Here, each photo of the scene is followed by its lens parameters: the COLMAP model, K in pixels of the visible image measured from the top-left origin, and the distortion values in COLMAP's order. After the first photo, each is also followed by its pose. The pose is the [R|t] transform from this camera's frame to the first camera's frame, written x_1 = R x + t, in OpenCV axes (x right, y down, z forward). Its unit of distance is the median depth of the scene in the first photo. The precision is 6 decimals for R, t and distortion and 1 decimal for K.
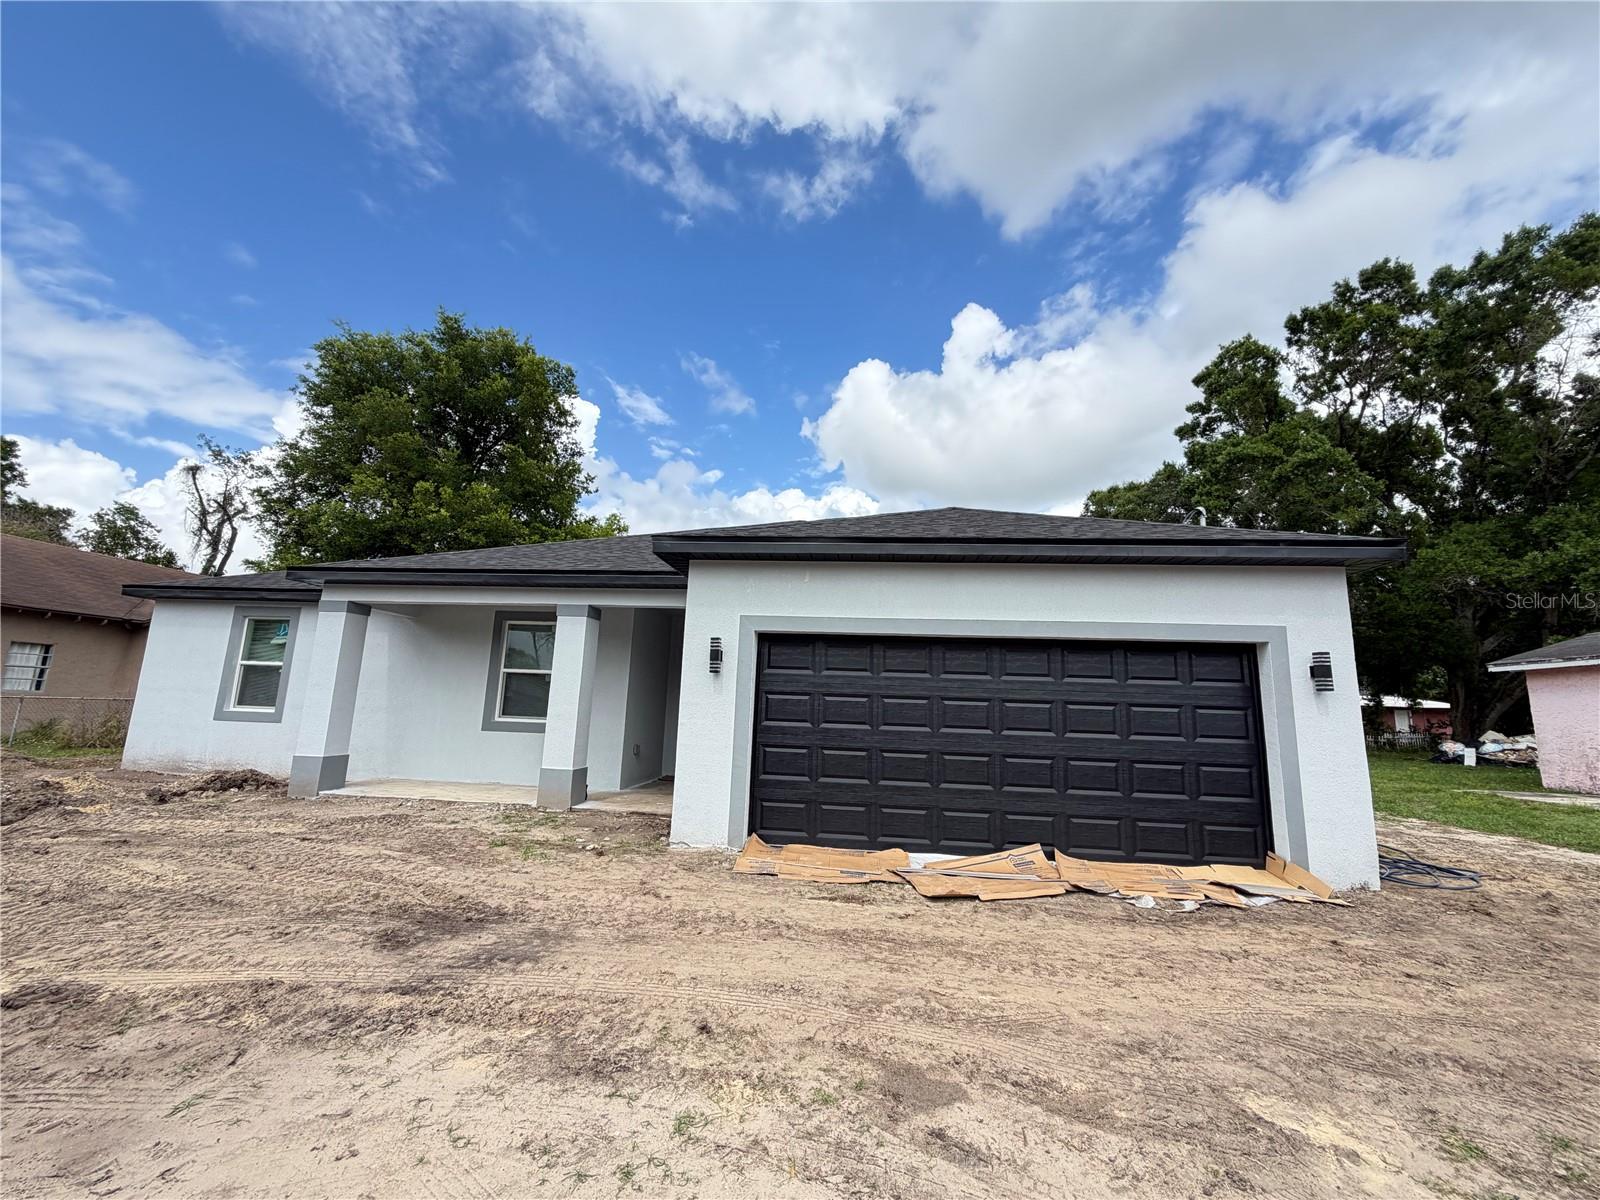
lens RADIAL K [[637.3, 0, 788.6], [0, 637.3, 592.7], [0, 0, 1]] dist [0.001050, -0.000208]
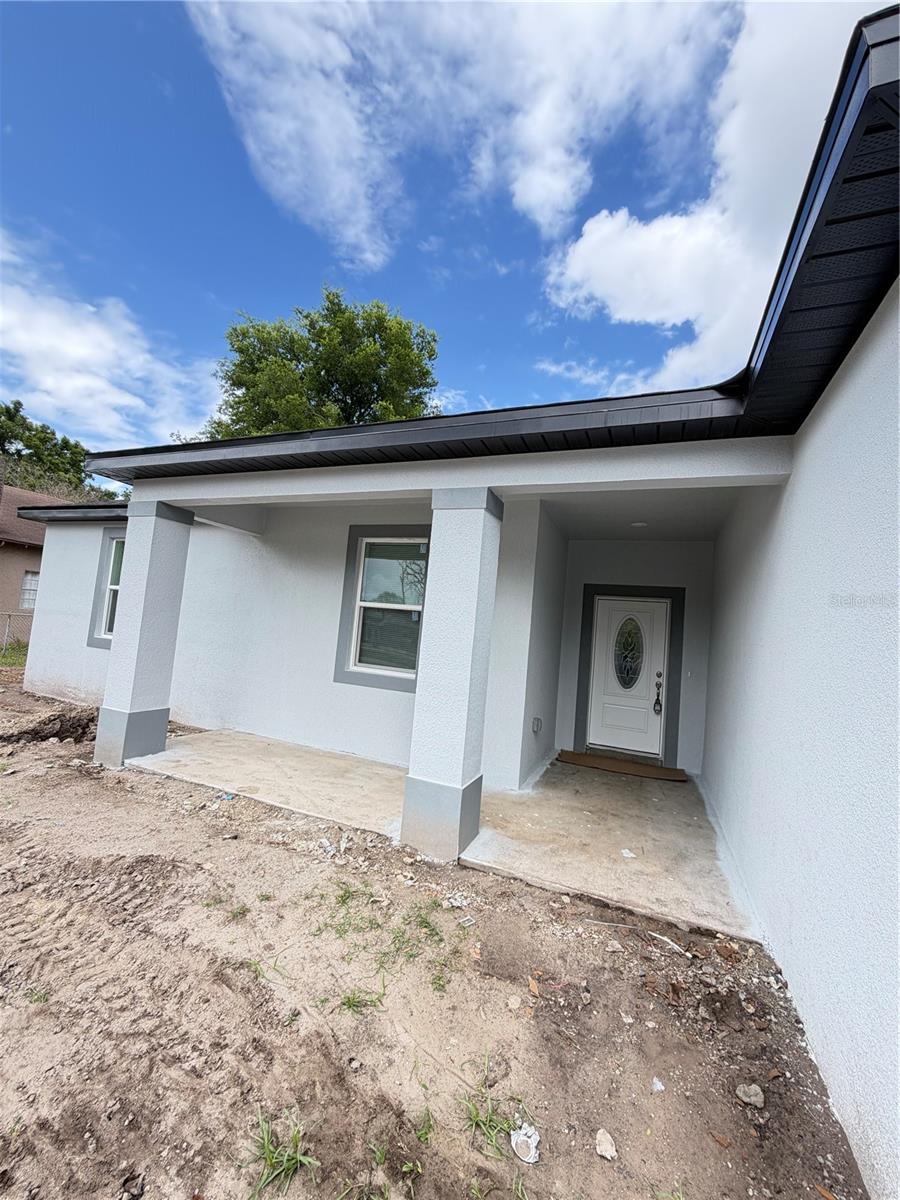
lens RADIAL K [[478.0, 0, 453.5], [0, 478.0, 601.0], [0, 0, 1]] dist [0.001050, -0.000208]
pose [[0.962019, 0.030992, -0.271218, -0.187384], [-0.009213, 0.996655, 0.081208, 0.070938], [0.272828, -0.075624, 0.959086, 0.485840]]
